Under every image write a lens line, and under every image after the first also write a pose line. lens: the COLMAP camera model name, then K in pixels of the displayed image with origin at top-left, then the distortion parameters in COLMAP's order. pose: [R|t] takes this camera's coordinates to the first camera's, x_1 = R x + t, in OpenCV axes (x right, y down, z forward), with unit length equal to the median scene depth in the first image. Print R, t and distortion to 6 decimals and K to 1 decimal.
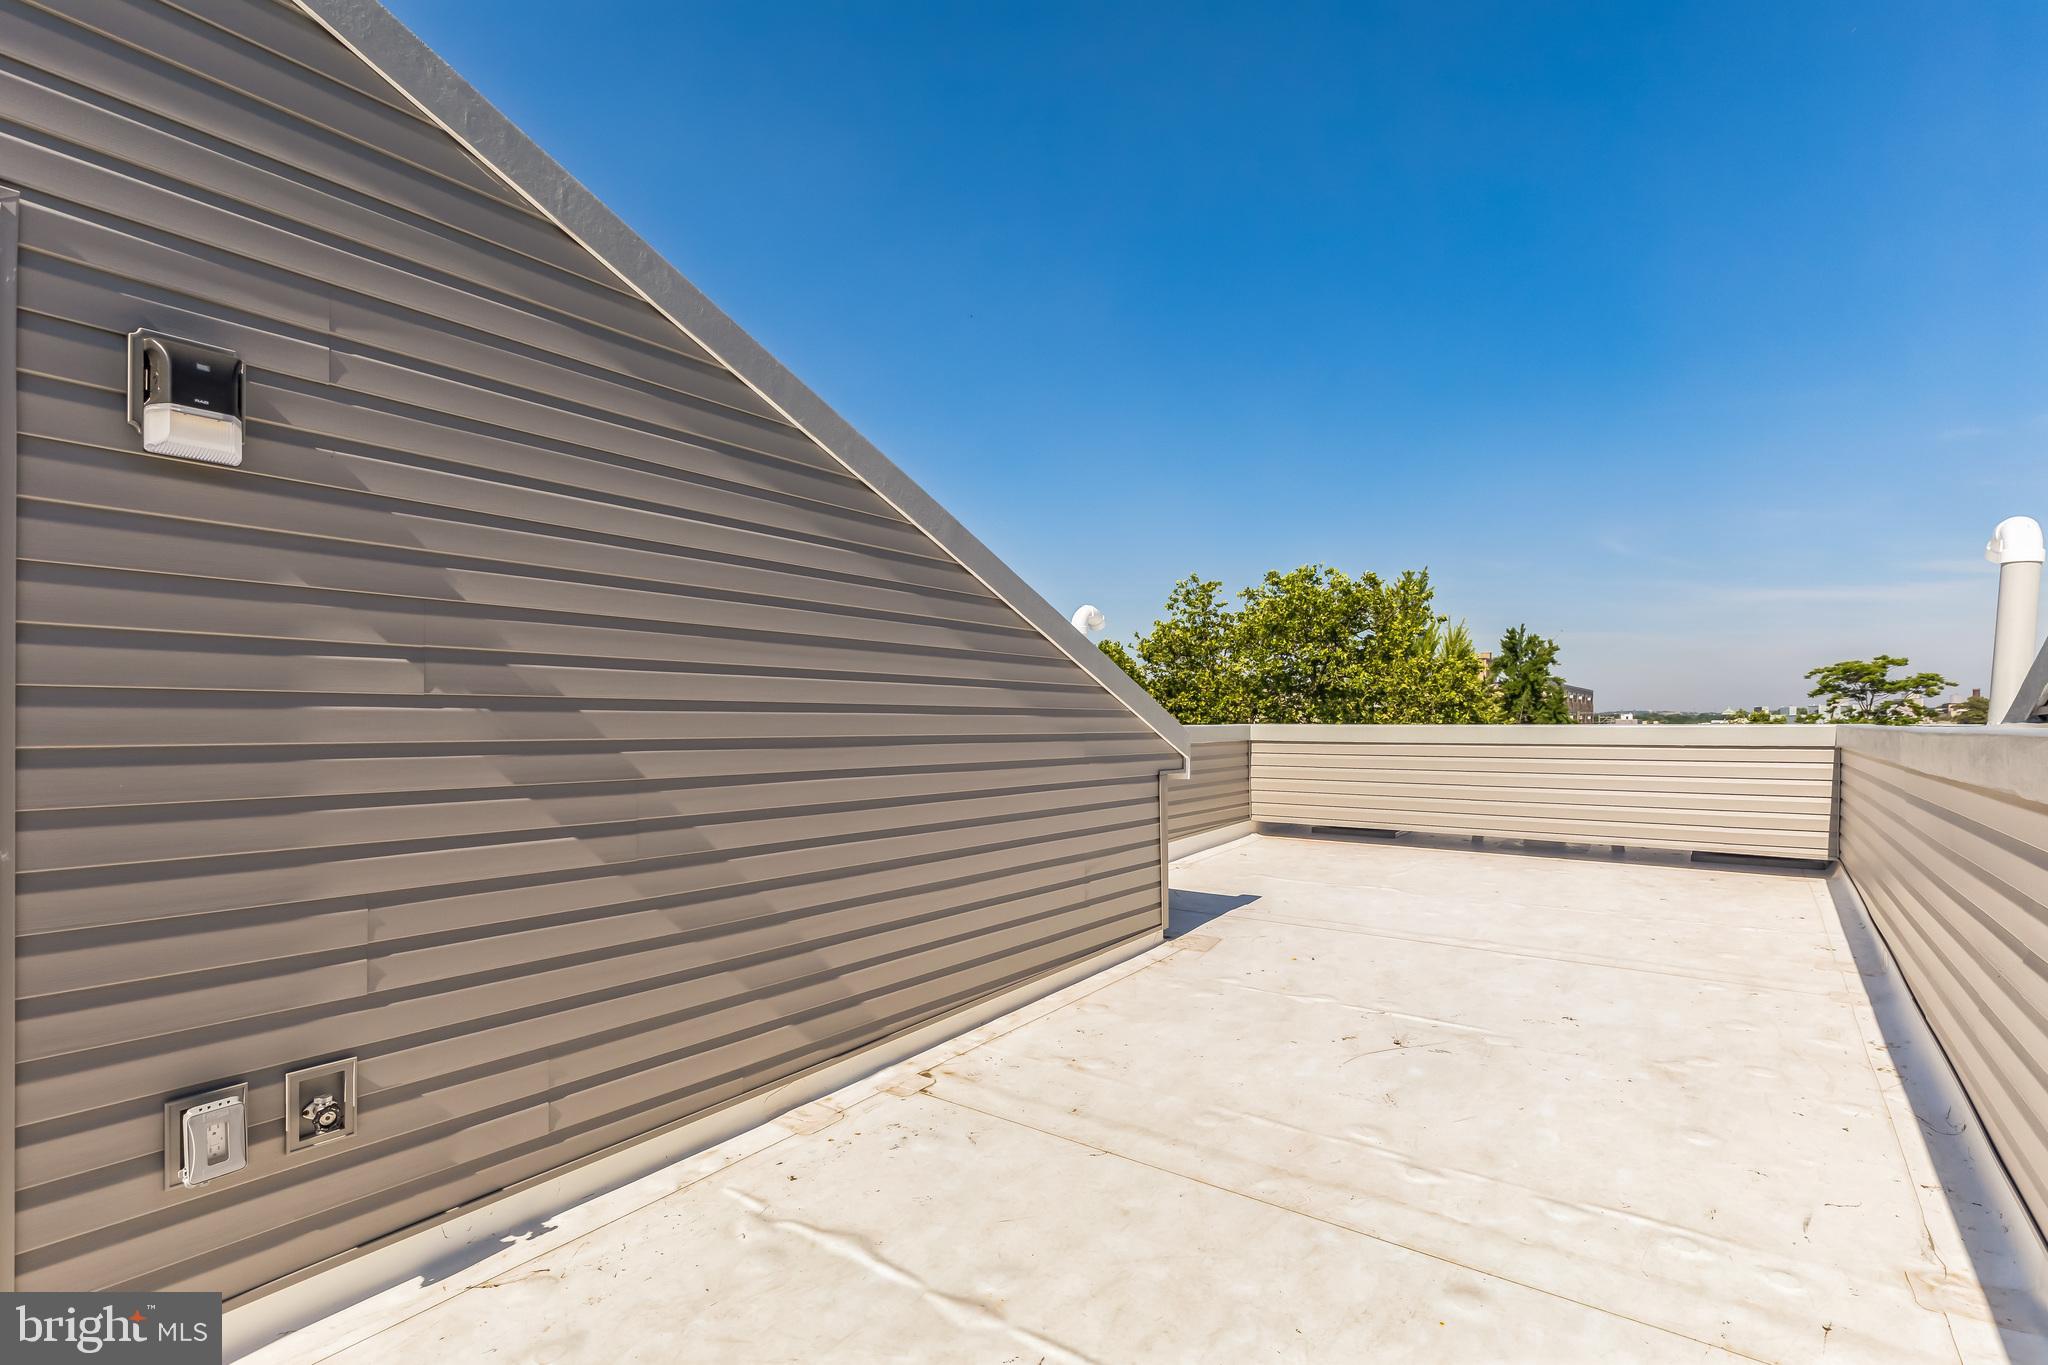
lens RADIAL K [[937.7, 0, 1015.9], [0, 937.7, 707.0], [0, 0, 1]] dist [-0.000092, -0.000050]
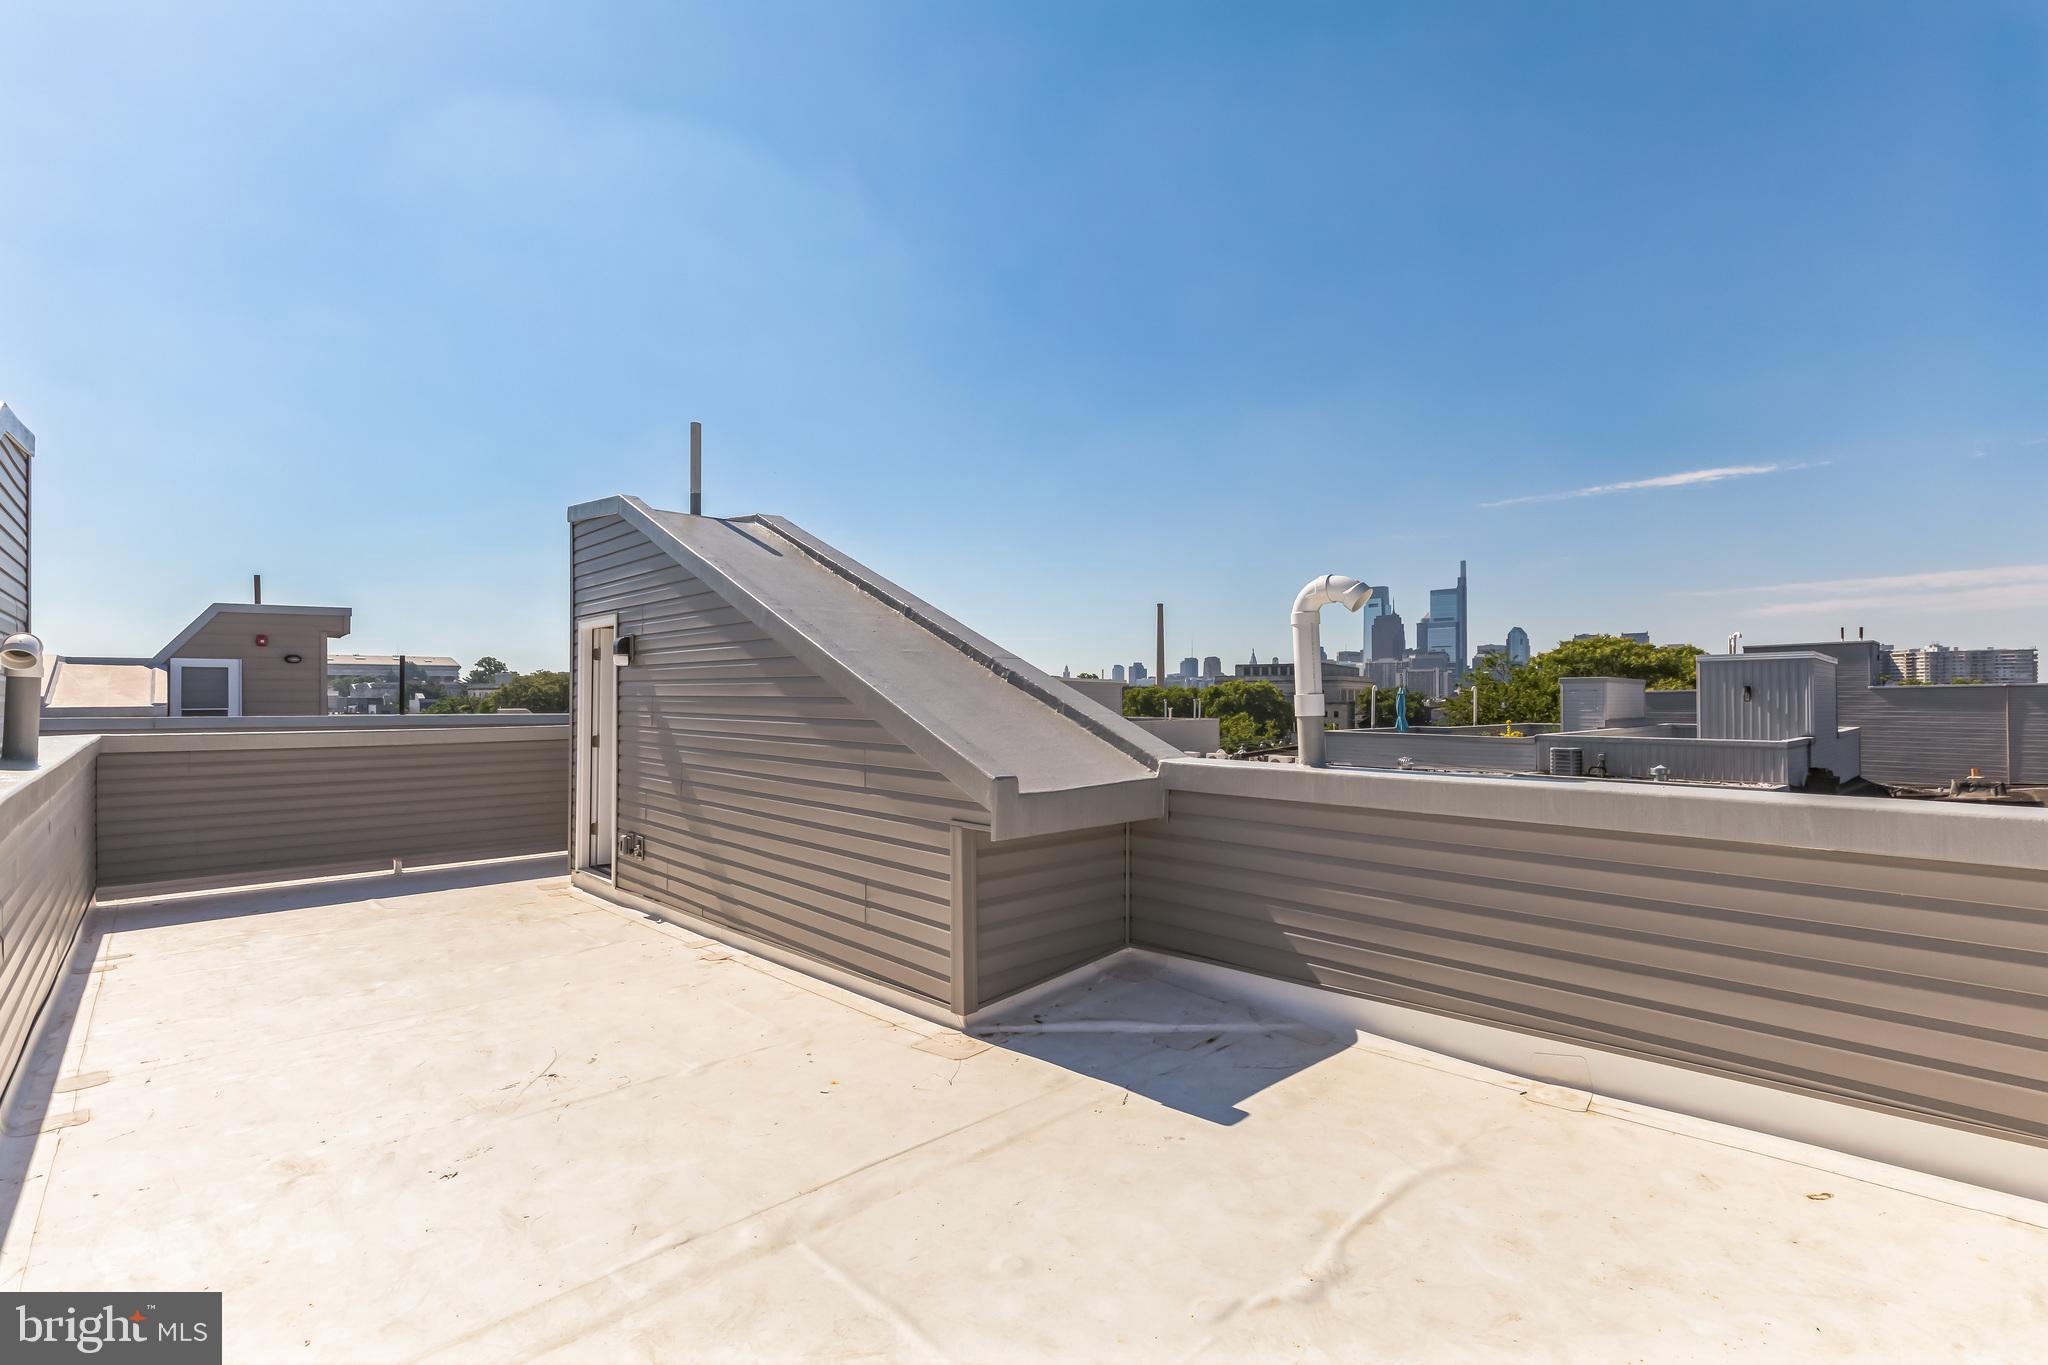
lens RADIAL K [[918.1, 0, 1029.3], [0, 918.1, 698.0], [0, 0, 1]] dist [0.001127, -0.000198]
pose [[-0.152106, 0.002514, -0.988361, 1.367423], [0.014386, 0.999896, 0.000329, -0.056005], [0.988259, -0.014168, -0.152127, 1.724652]]
